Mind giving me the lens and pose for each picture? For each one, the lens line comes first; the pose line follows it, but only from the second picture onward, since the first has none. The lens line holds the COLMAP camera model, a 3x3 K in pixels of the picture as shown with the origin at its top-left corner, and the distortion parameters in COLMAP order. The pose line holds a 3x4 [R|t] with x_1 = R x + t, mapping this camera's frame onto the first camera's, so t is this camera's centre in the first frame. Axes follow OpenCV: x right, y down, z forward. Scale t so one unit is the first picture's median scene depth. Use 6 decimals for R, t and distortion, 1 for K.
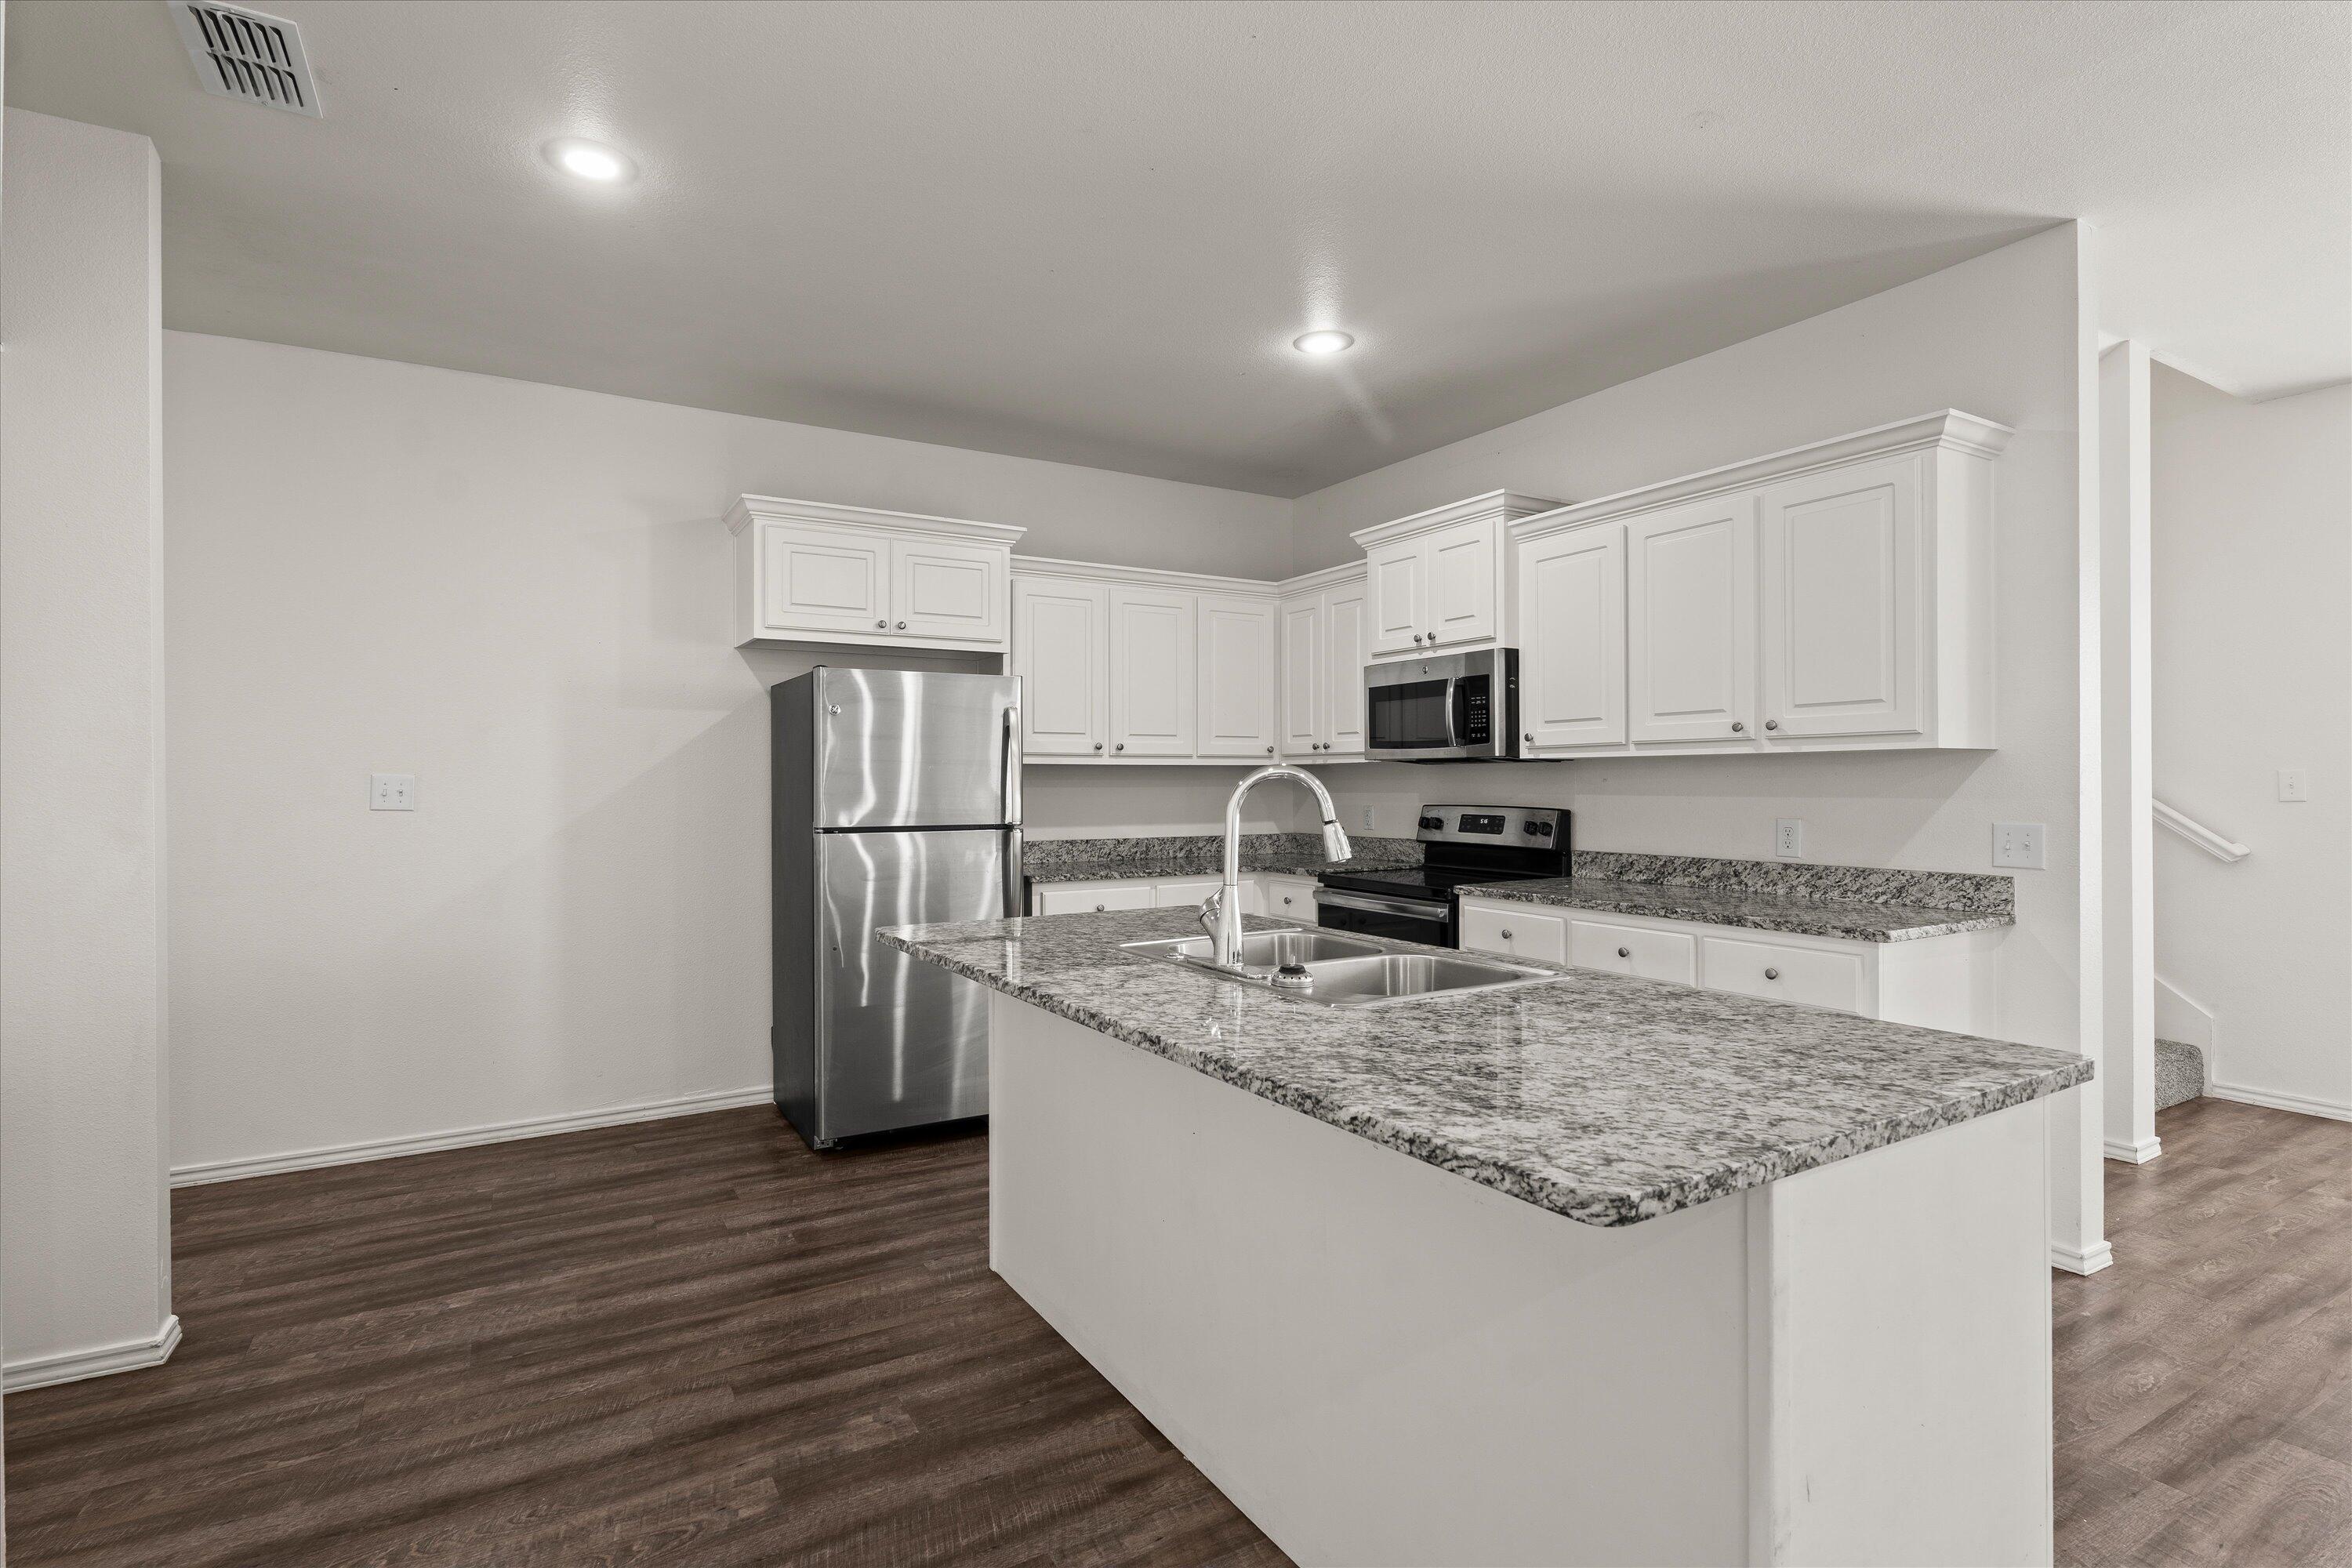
lens RADIAL K [[1137.6, 0, 1172.0], [0, 1137.6, 786.3], [0, 0, 1]] dist [-0.000712, 0.000165]
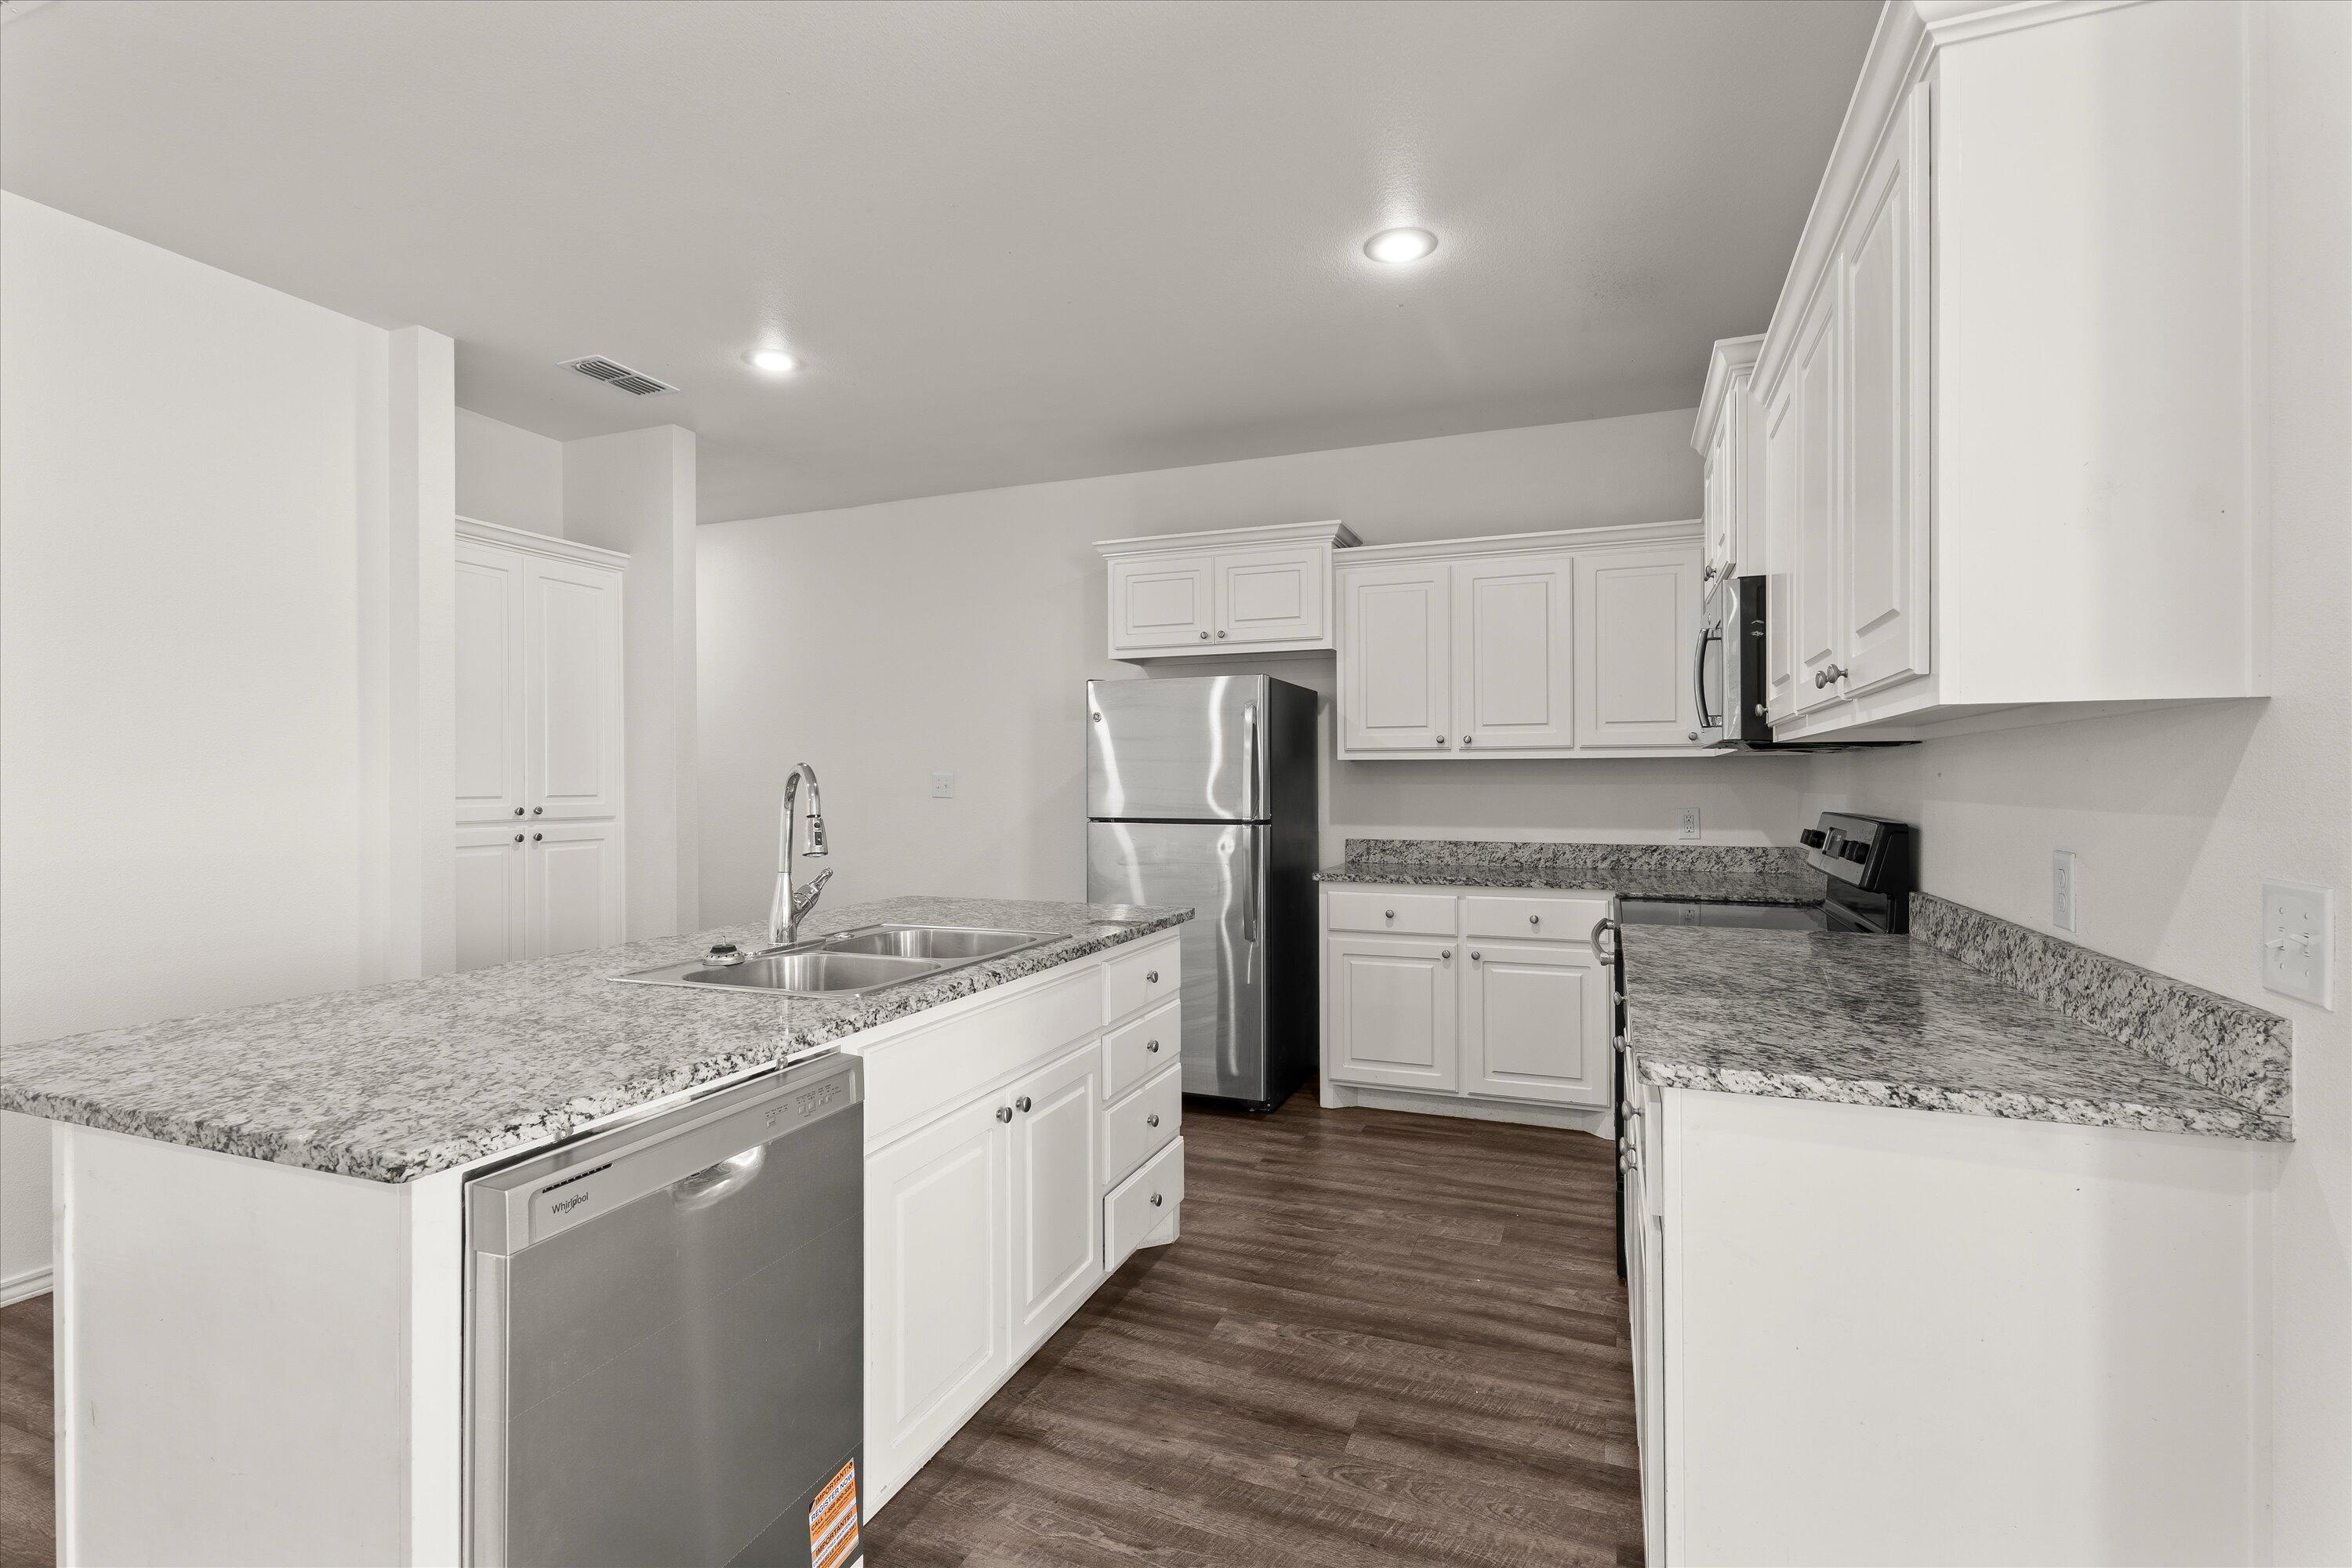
lens RADIAL K [[1093.8, 0, 1173.8], [0, 1093.8, 783.2], [0, 0, 1]] dist [0.000265, -0.000205]
pose [[0.611508, 0.003837, -0.791229, 0.569401], [-0.003240, 0.999992, 0.002345, -0.001512], [0.791232, 0.001129, 0.611515, 0.328642]]
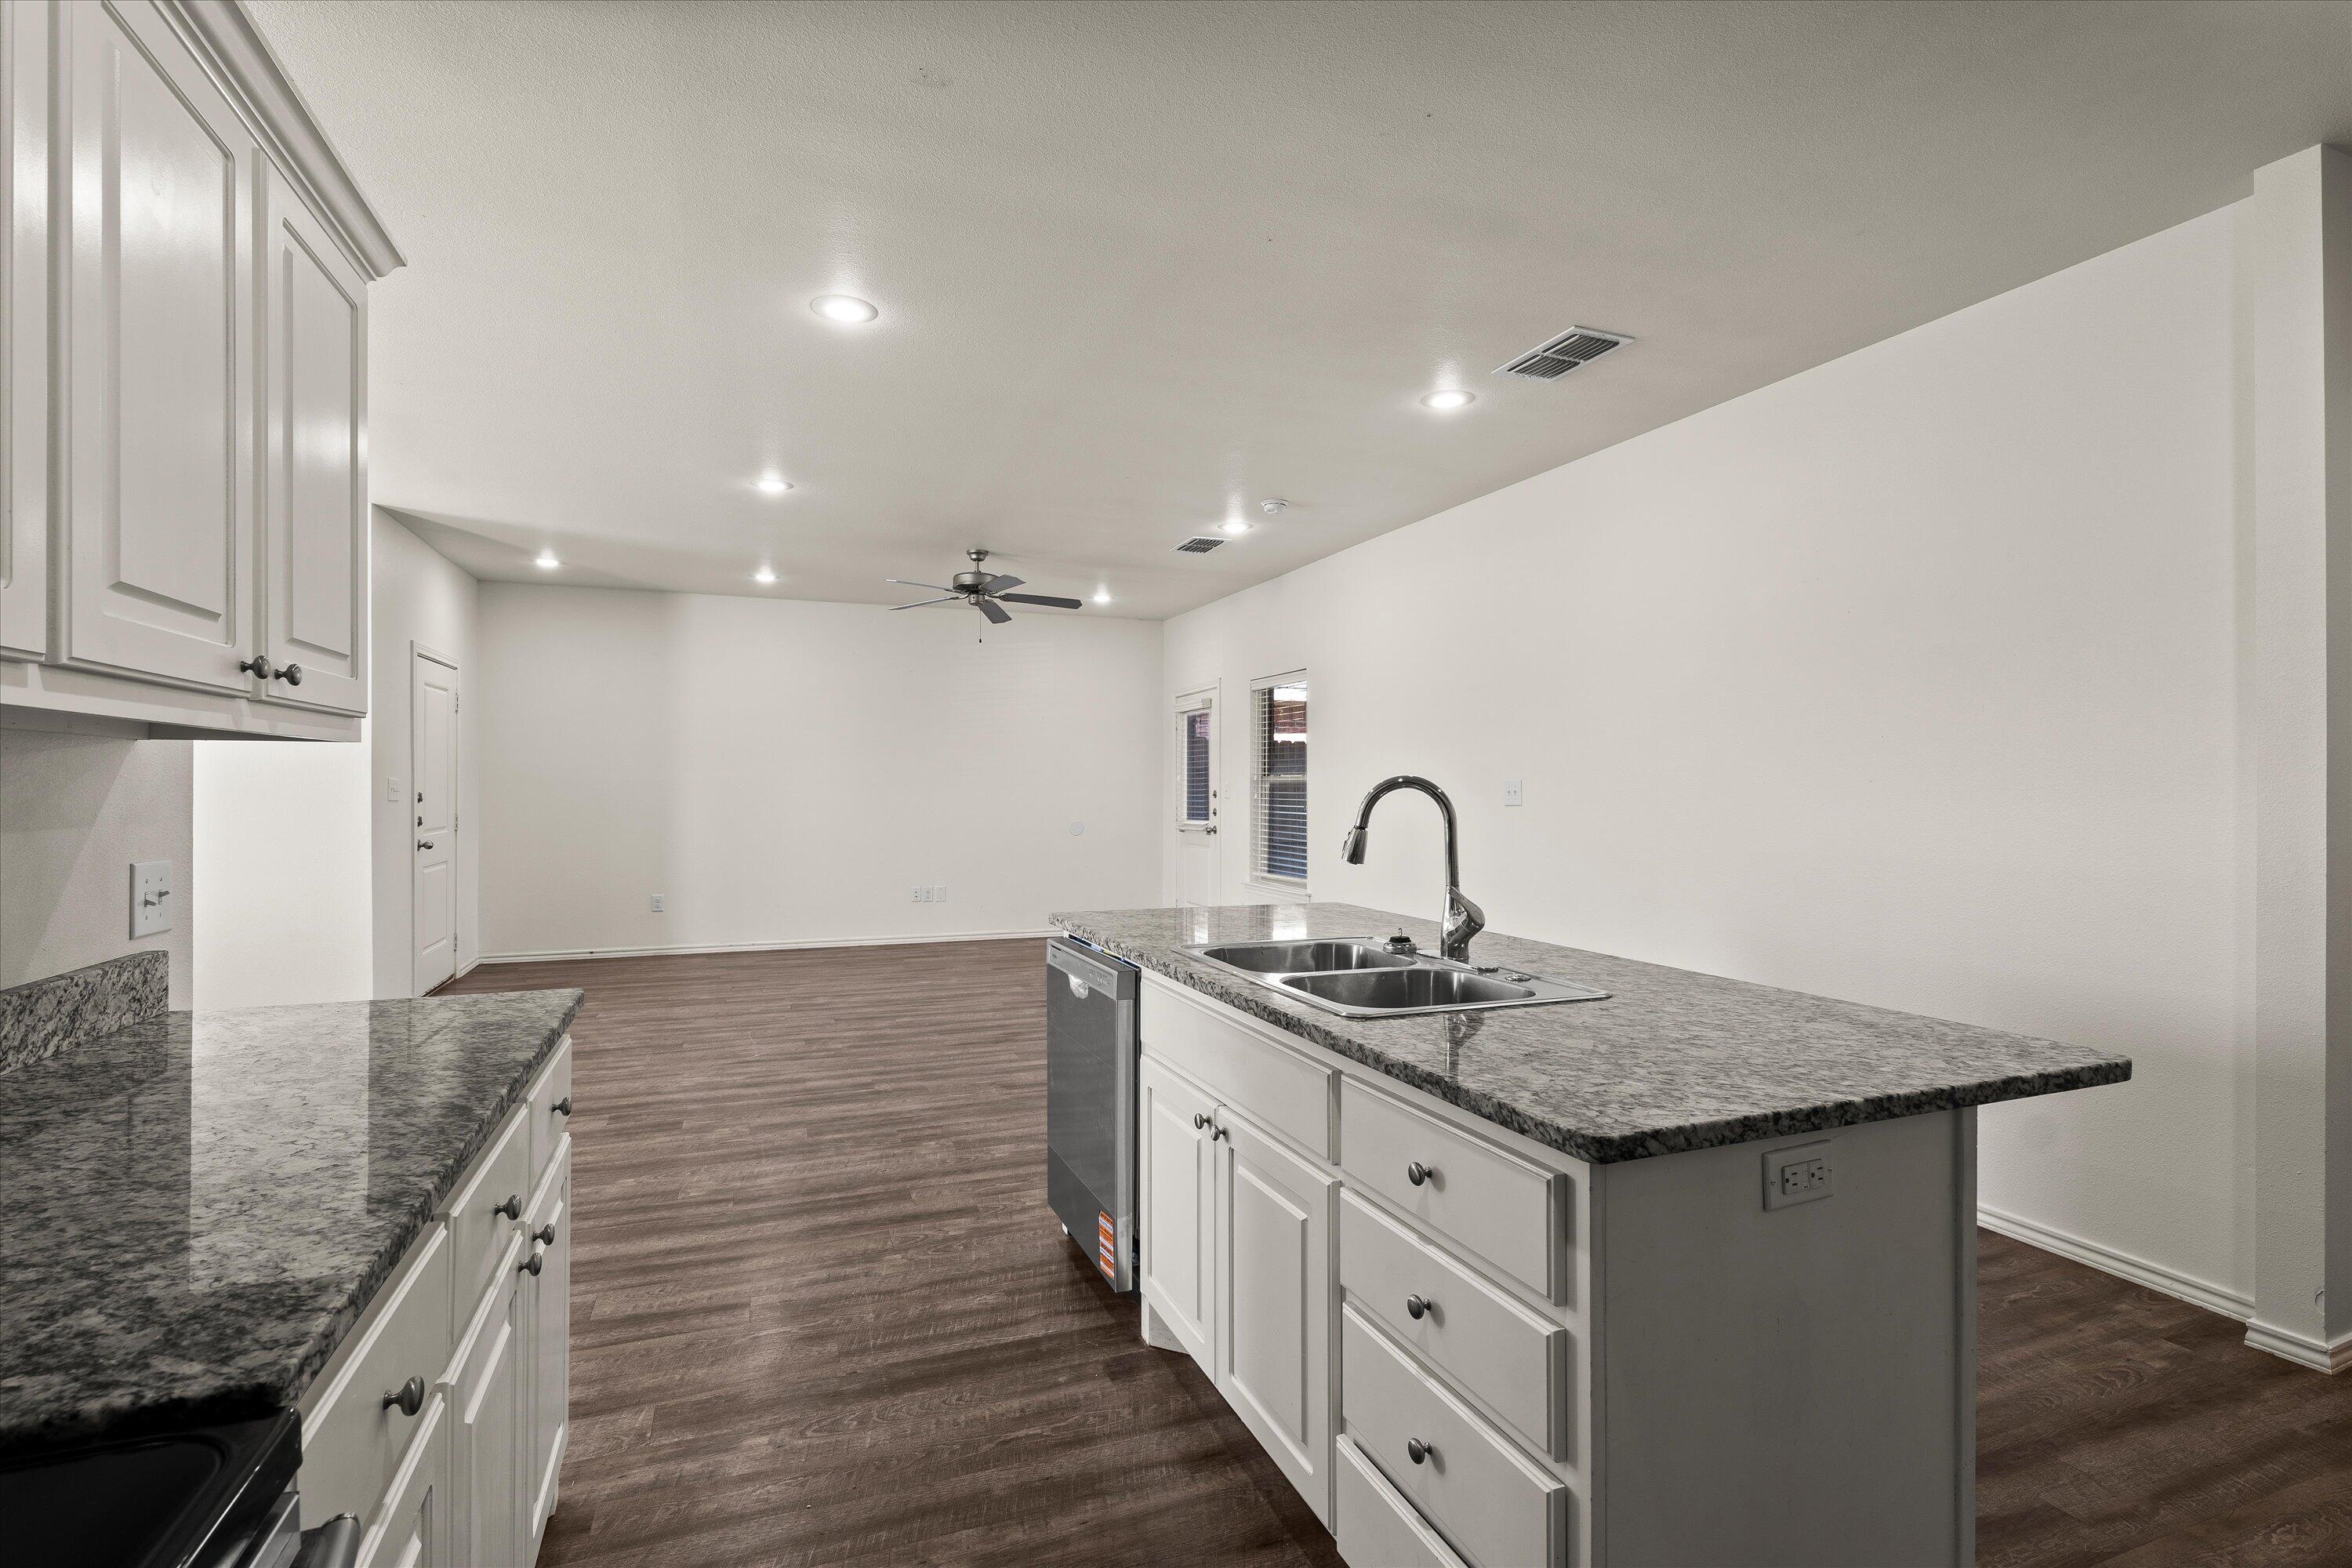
lens RADIAL K [[1093.8, 0, 1173.8], [0, 1093.8, 783.2], [0, 0, 1]] dist [0.000265, -0.000205]
pose [[-0.986727, 0.004504, 0.162327, 0.078341], [0.004467, 0.999990, -0.000589, -0.005617], [-0.162328, 0.000144, -0.986737, 1.047191]]
